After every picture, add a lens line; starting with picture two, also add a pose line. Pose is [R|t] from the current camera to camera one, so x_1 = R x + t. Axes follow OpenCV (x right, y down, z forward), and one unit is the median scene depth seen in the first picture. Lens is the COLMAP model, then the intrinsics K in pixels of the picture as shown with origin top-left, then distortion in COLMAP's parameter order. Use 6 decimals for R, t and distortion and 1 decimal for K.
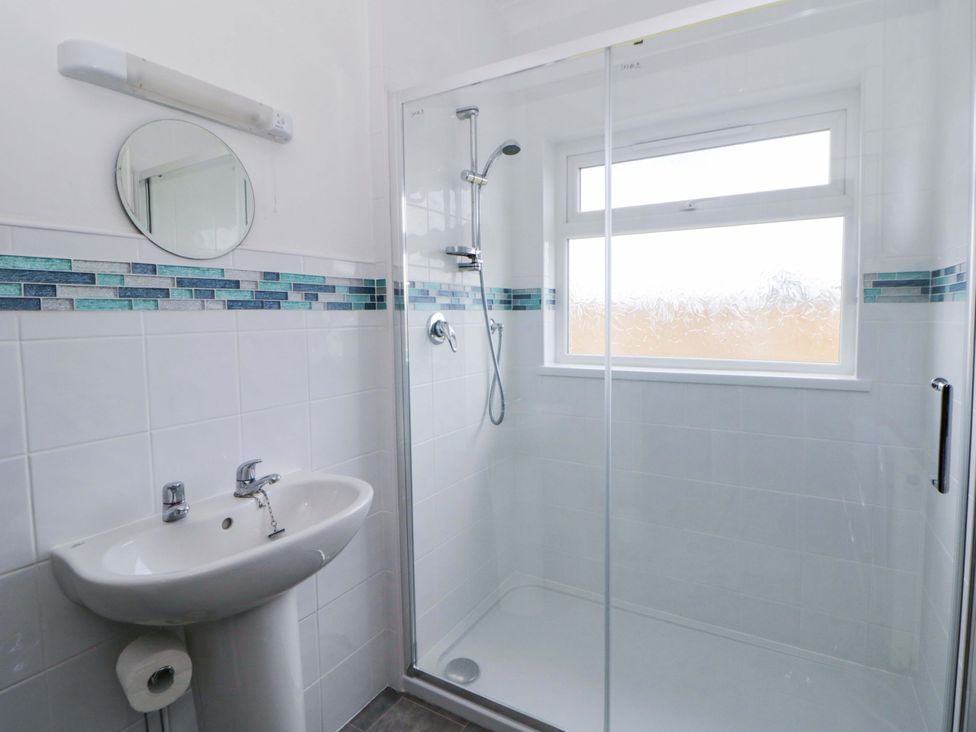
lens RADIAL K [[512.9, 0, 510.1], [0, 512.9, 351.1], [0, 0, 1]] dist [0.004452, -0.015027]
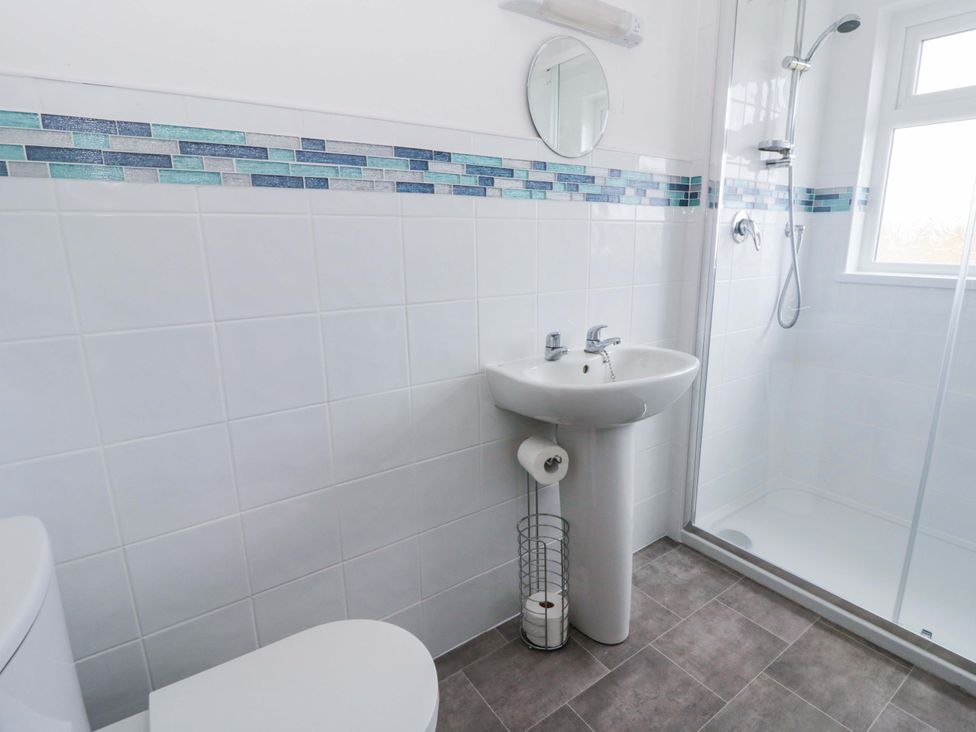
lens RADIAL K [[512.9, 0, 493.5], [0, 512.9, 366.1], [0, 0, 1]] dist [0.004452, -0.015027]
pose [[0.907389, 0.101718, -0.407797, -0.204553], [-0.032608, 0.984385, 0.172982, 0.097476], [0.419025, -0.143665, 0.896537, -0.233871]]
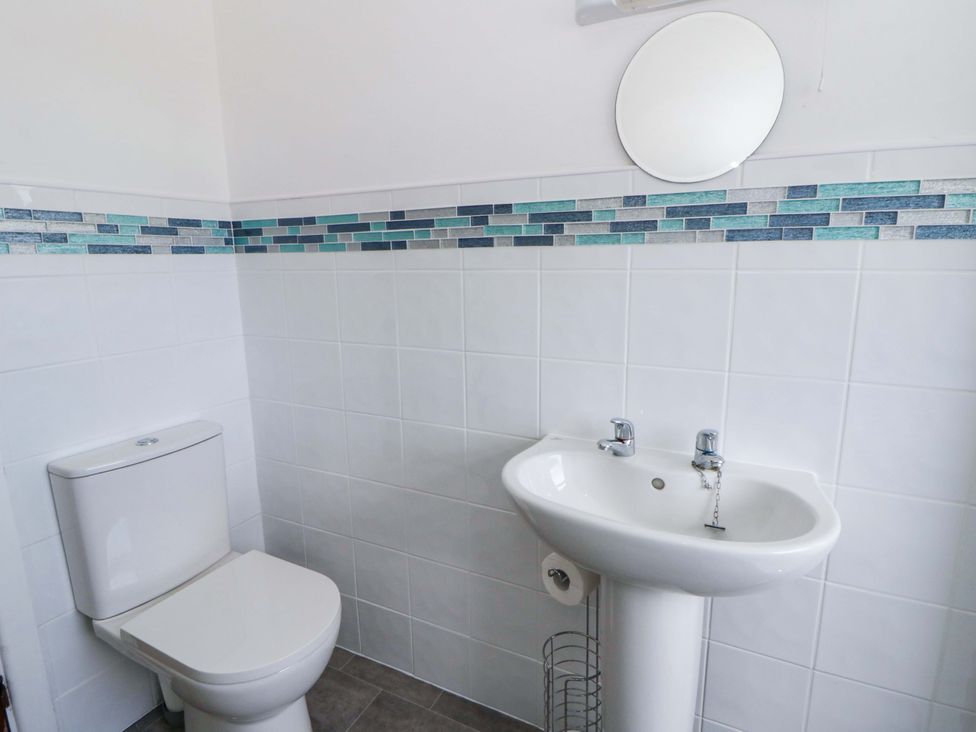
lens RADIAL K [[535.6, 0, 452.5], [0, 535.6, 361.7], [0, 0, 1]] dist [-0.001595, -0.010203]
pose [[0.011259, 0.208347, -0.977990, 0.292106], [-0.059473, 0.976460, 0.207336, -0.044166], [0.998166, 0.055830, 0.023385, 0.542444]]
